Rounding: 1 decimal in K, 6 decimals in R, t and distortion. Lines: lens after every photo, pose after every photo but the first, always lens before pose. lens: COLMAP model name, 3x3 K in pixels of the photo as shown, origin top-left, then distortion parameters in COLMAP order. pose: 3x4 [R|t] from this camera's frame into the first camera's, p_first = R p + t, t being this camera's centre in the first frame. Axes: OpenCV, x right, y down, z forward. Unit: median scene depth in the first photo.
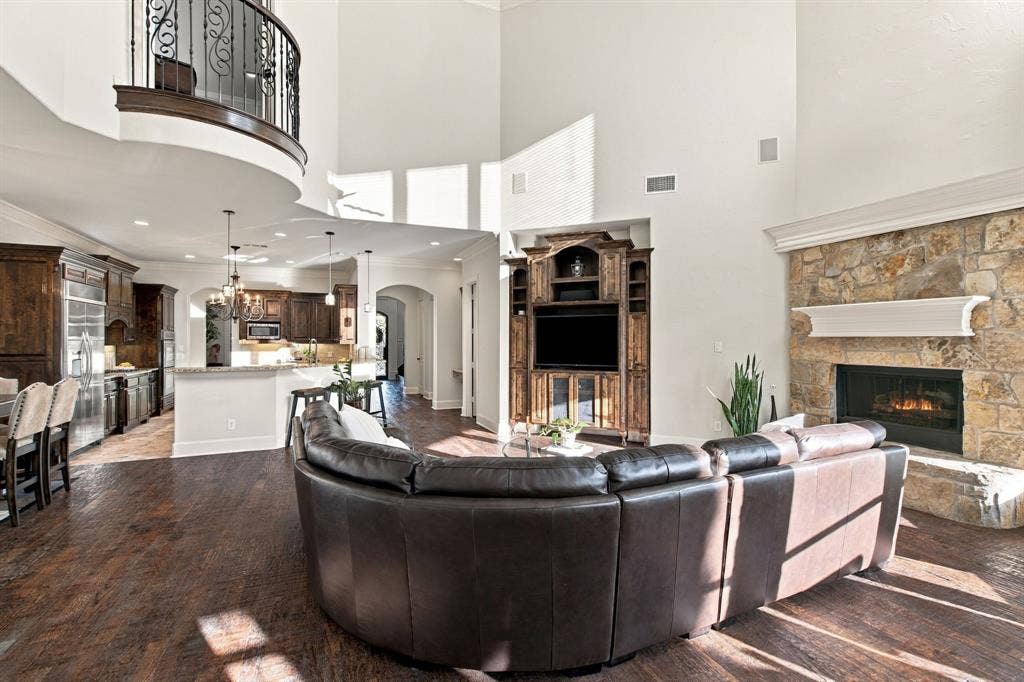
lens RADIAL K [[465.8, 0, 519.8], [0, 465.8, 336.4], [0, 0, 1]] dist [0.001756, -0.000327]
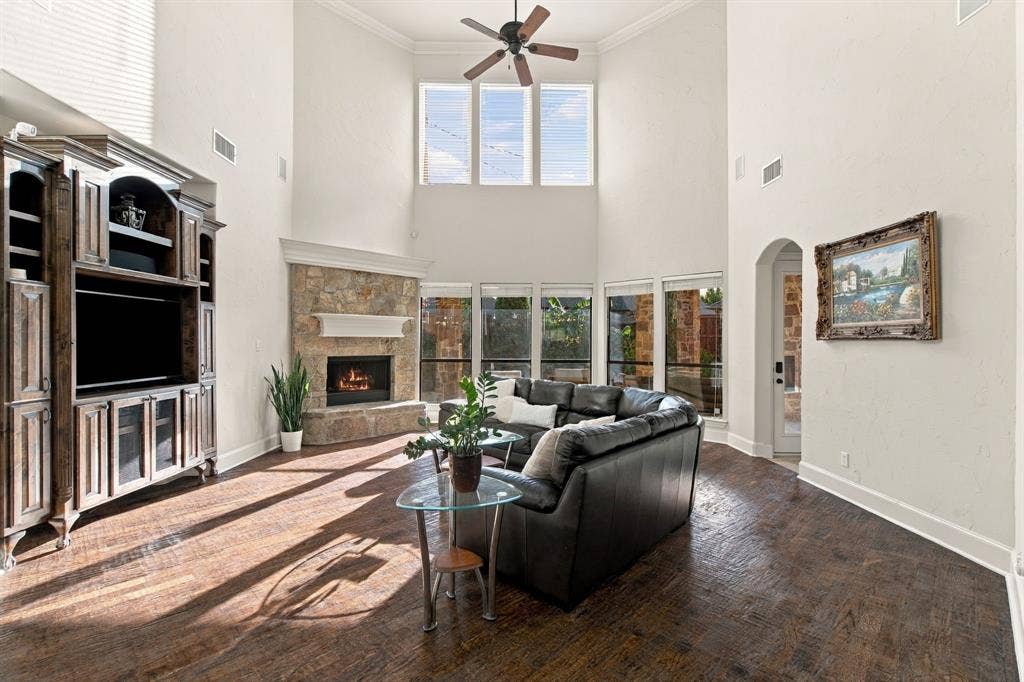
lens RADIAL K [[465.8, 0, 505.2], [0, 465.8, 339.6], [0, 0, 1]] dist [0.001756, -0.000327]
pose [[-0.365326, 0.000146, 0.930880, -0.607650], [-0.009729, 0.999945, -0.003975, 0.007213], [-0.930829, -0.010509, -0.365304, 0.798770]]
